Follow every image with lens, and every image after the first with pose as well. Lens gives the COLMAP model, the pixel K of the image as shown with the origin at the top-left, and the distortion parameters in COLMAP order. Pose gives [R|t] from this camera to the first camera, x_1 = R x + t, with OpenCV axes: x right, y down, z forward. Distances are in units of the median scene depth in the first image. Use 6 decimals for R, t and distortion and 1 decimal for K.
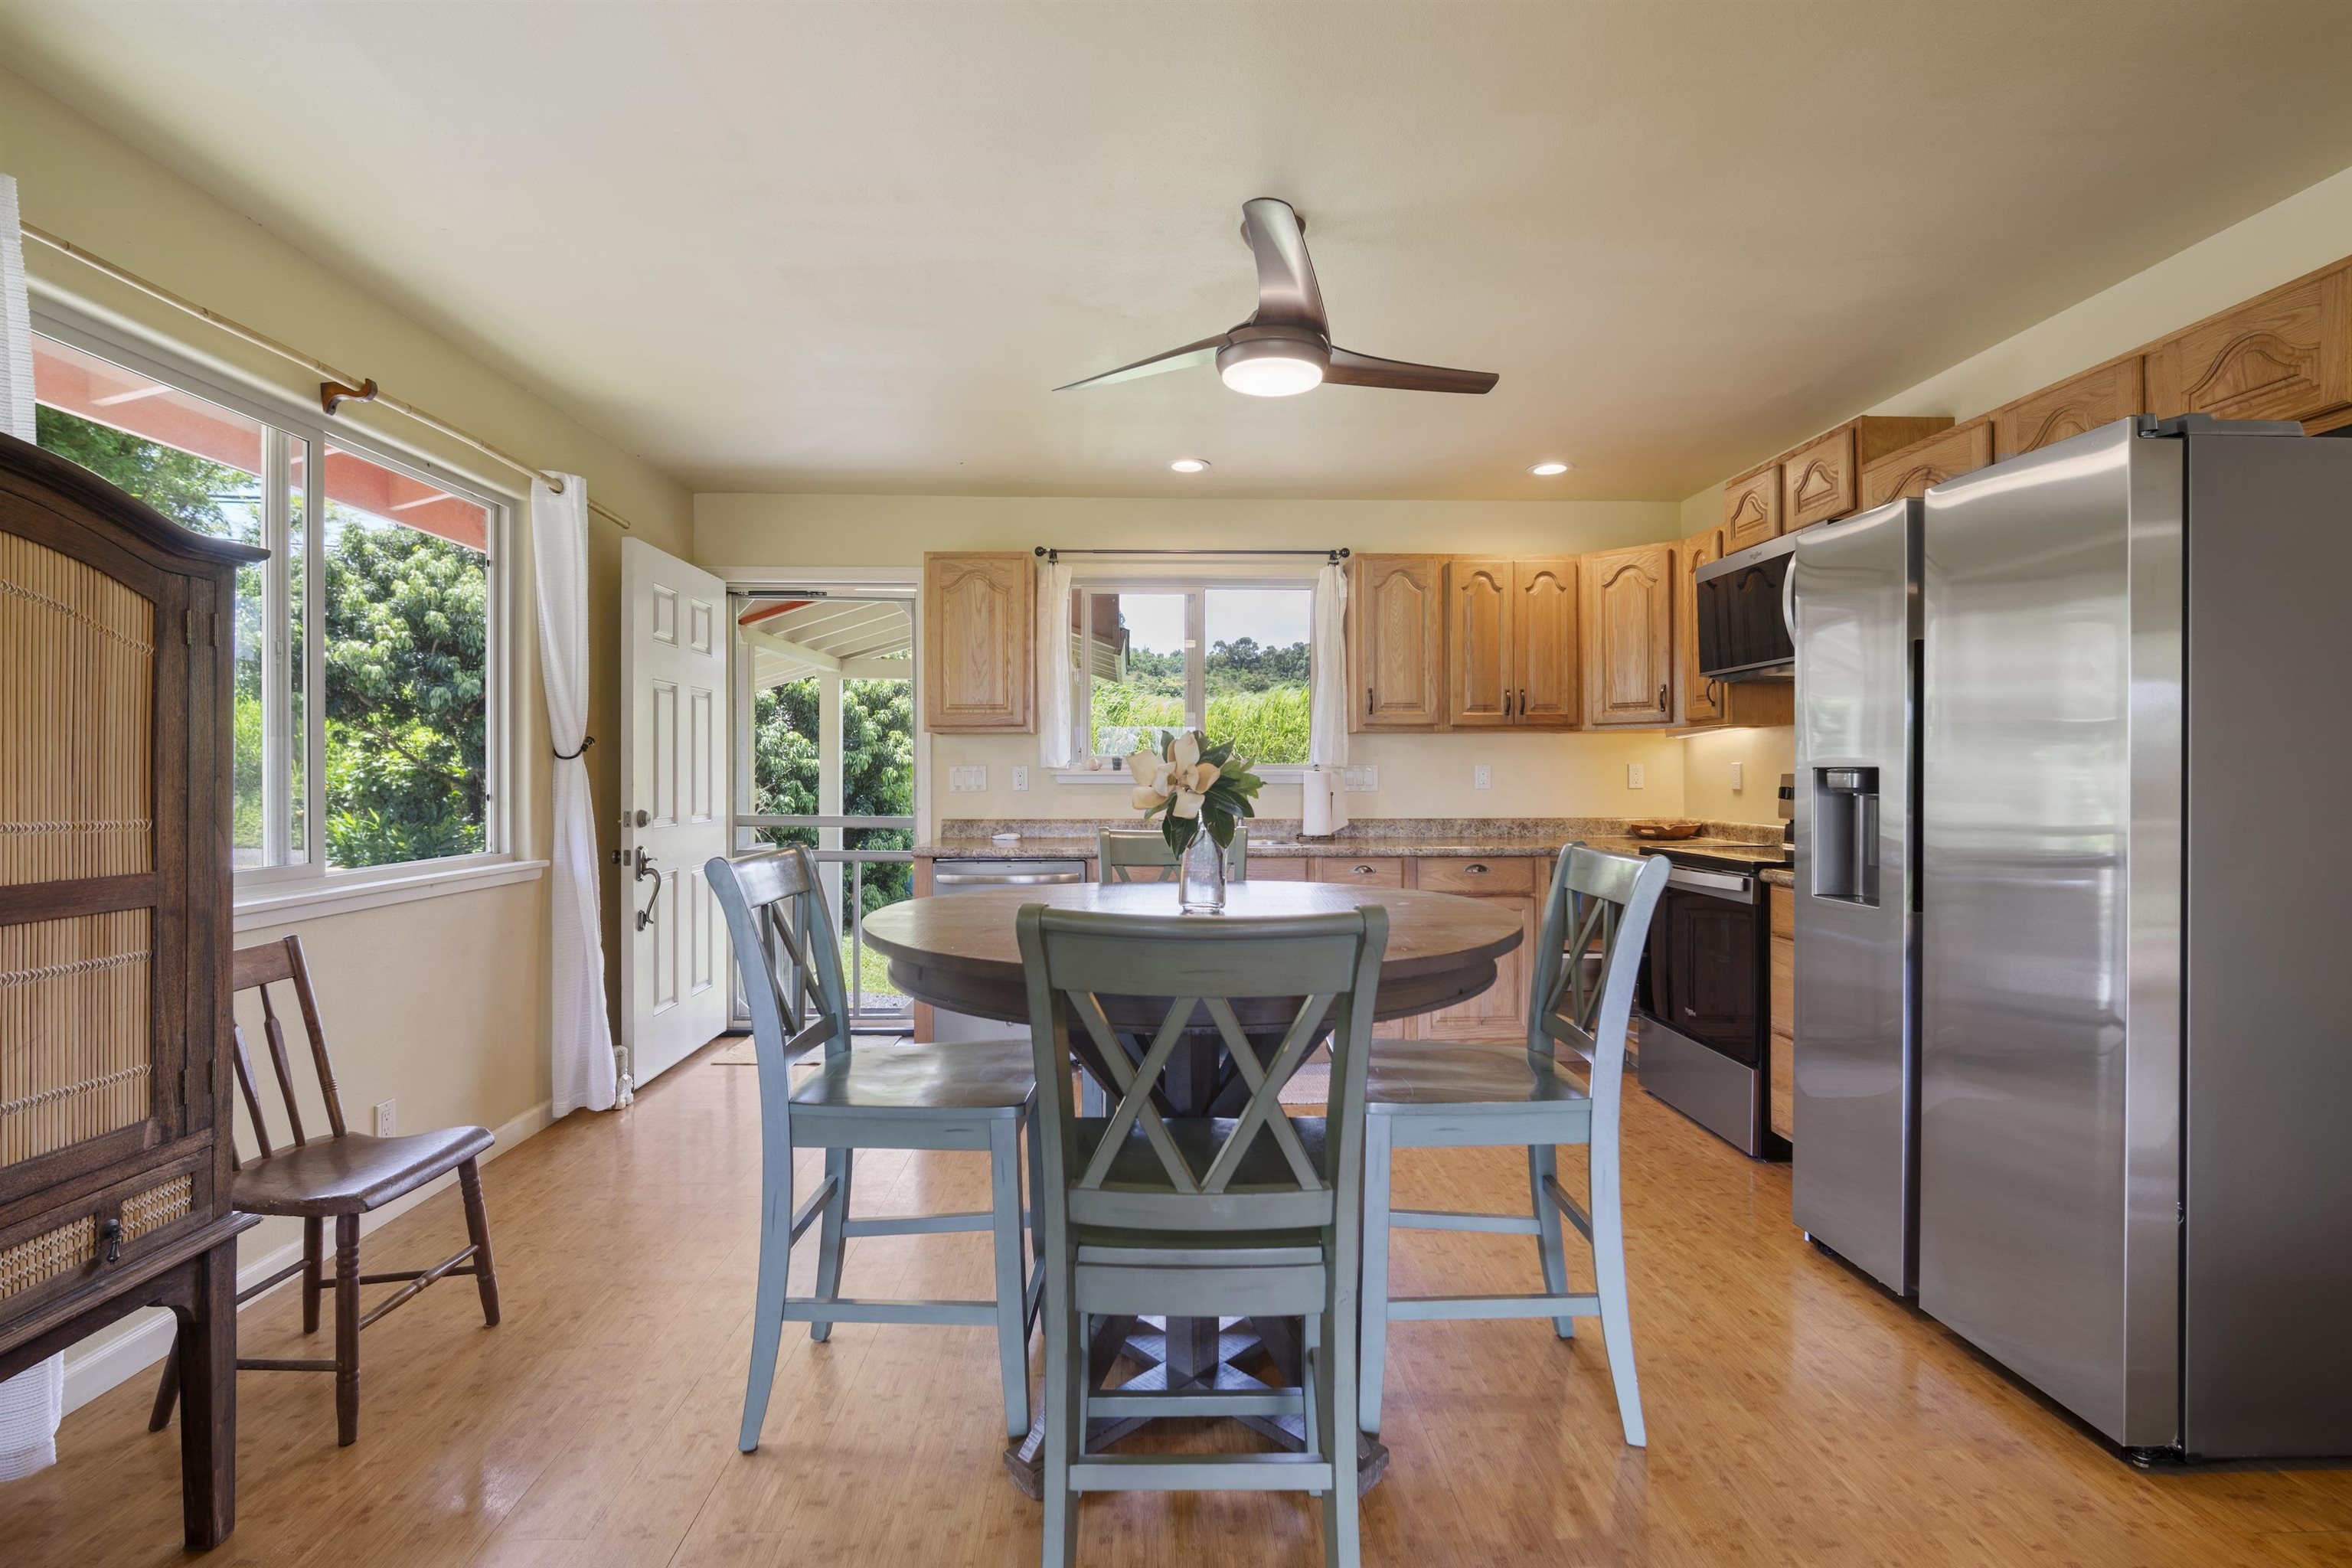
lens RADIAL K [[1063.5, 0, 1159.4], [0, 1063.5, 768.2], [0, 0, 1]] dist [-0.015305, -0.000643]
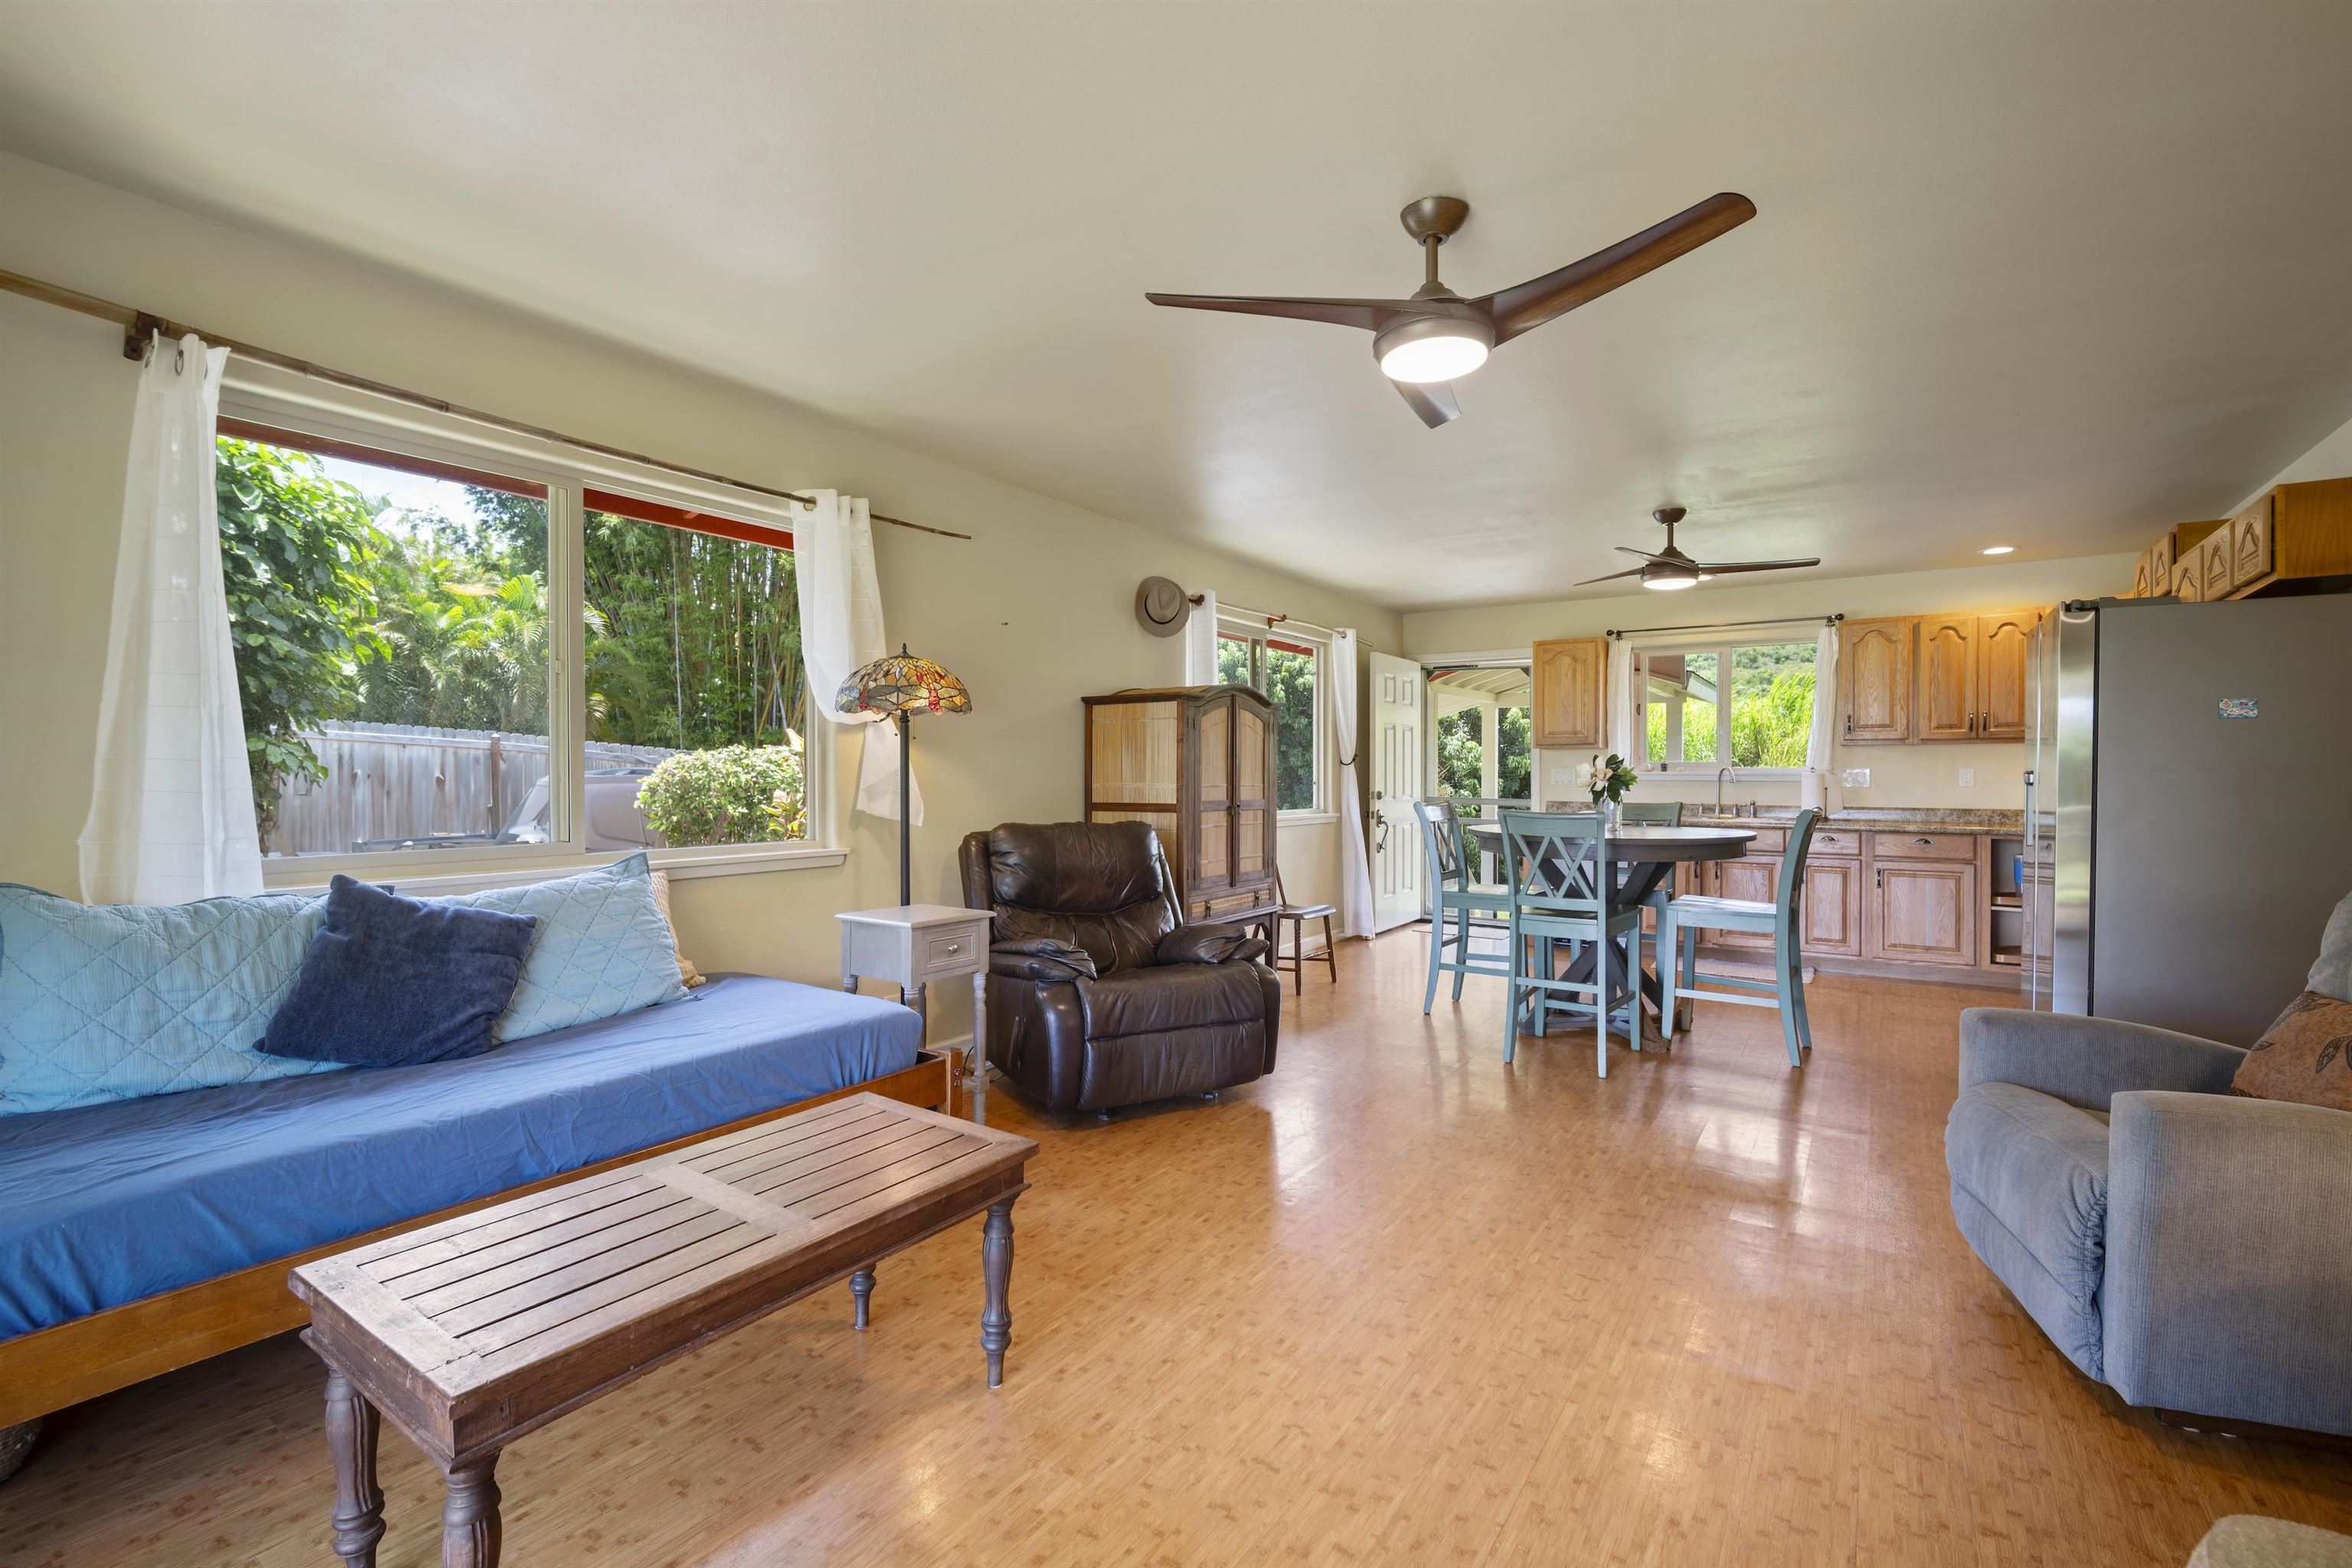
lens RADIAL K [[1063.5, 0, 1159.4], [0, 1063.5, 768.2], [0, 0, 1]] dist [-0.015305, -0.000643]
pose [[0.808300, 0.001715, -0.588768, 0.291070], [-0.002225, 0.999998, -0.000142, -0.000853], [0.588767, 0.001424, 0.808302, -0.710191]]
